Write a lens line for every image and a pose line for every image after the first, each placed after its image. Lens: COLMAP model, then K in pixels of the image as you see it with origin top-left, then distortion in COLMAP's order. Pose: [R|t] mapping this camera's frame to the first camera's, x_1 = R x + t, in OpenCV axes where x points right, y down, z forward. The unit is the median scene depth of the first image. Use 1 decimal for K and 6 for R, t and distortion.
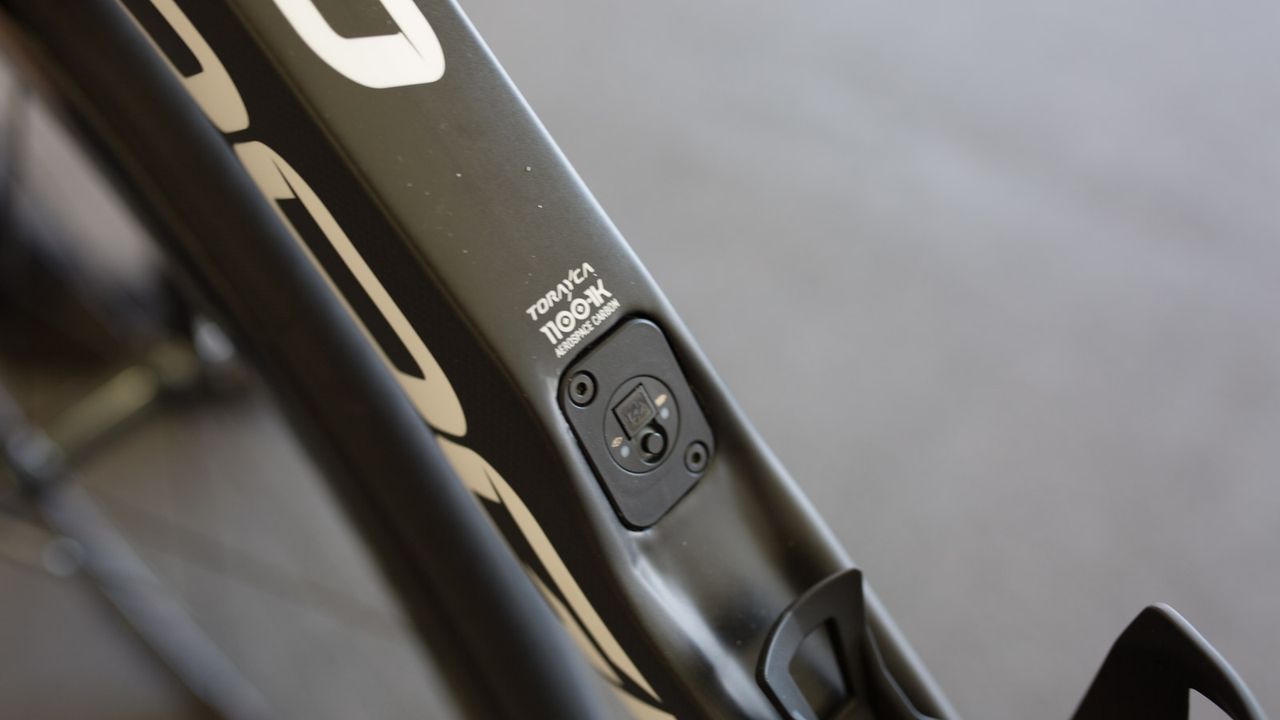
lens RADIAL K [[1307.3, 0, 640.0], [0, 1307.3, 360.0], [0, 0, 1]] dist [-0.083551, 0.159641]
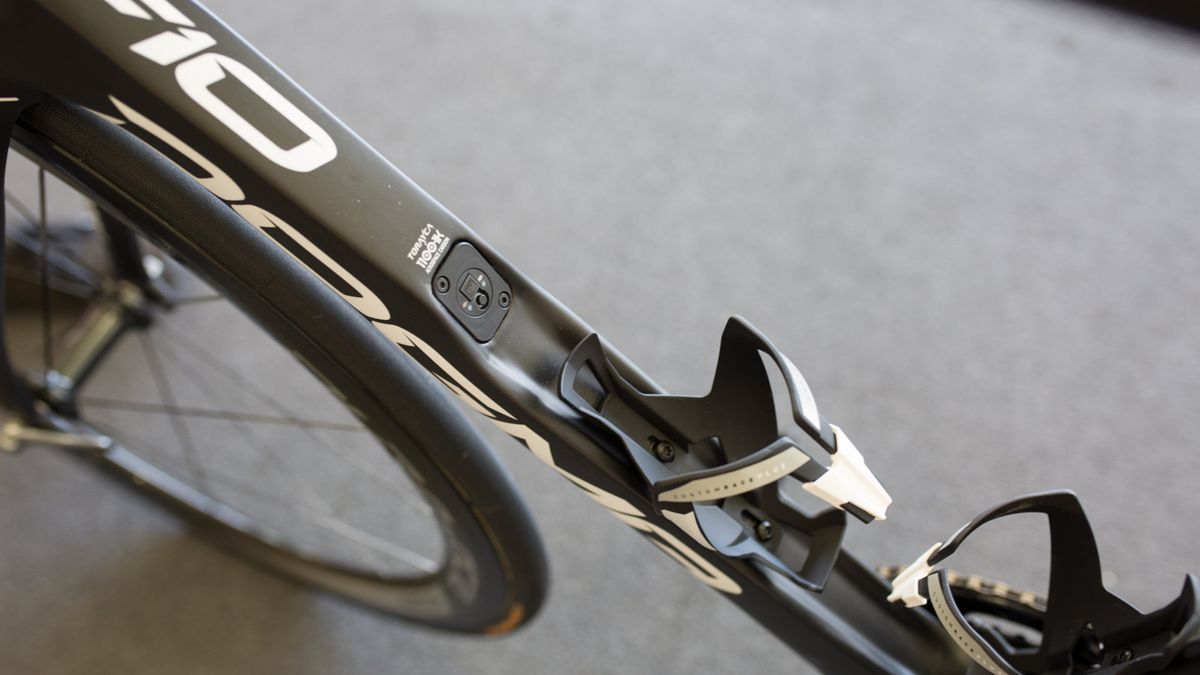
lens RADIAL K [[1225.6, 0, 600.0], [0, 1225.6, 337.5], [0, 0, 1]] dist [-0.083551, 0.159641]
pose [[0.961152, -0.254048, 0.107916, -0.034390], [0.229904, 0.953204, 0.196334, -0.213578], [-0.152744, -0.163896, 0.974581, -0.897302]]
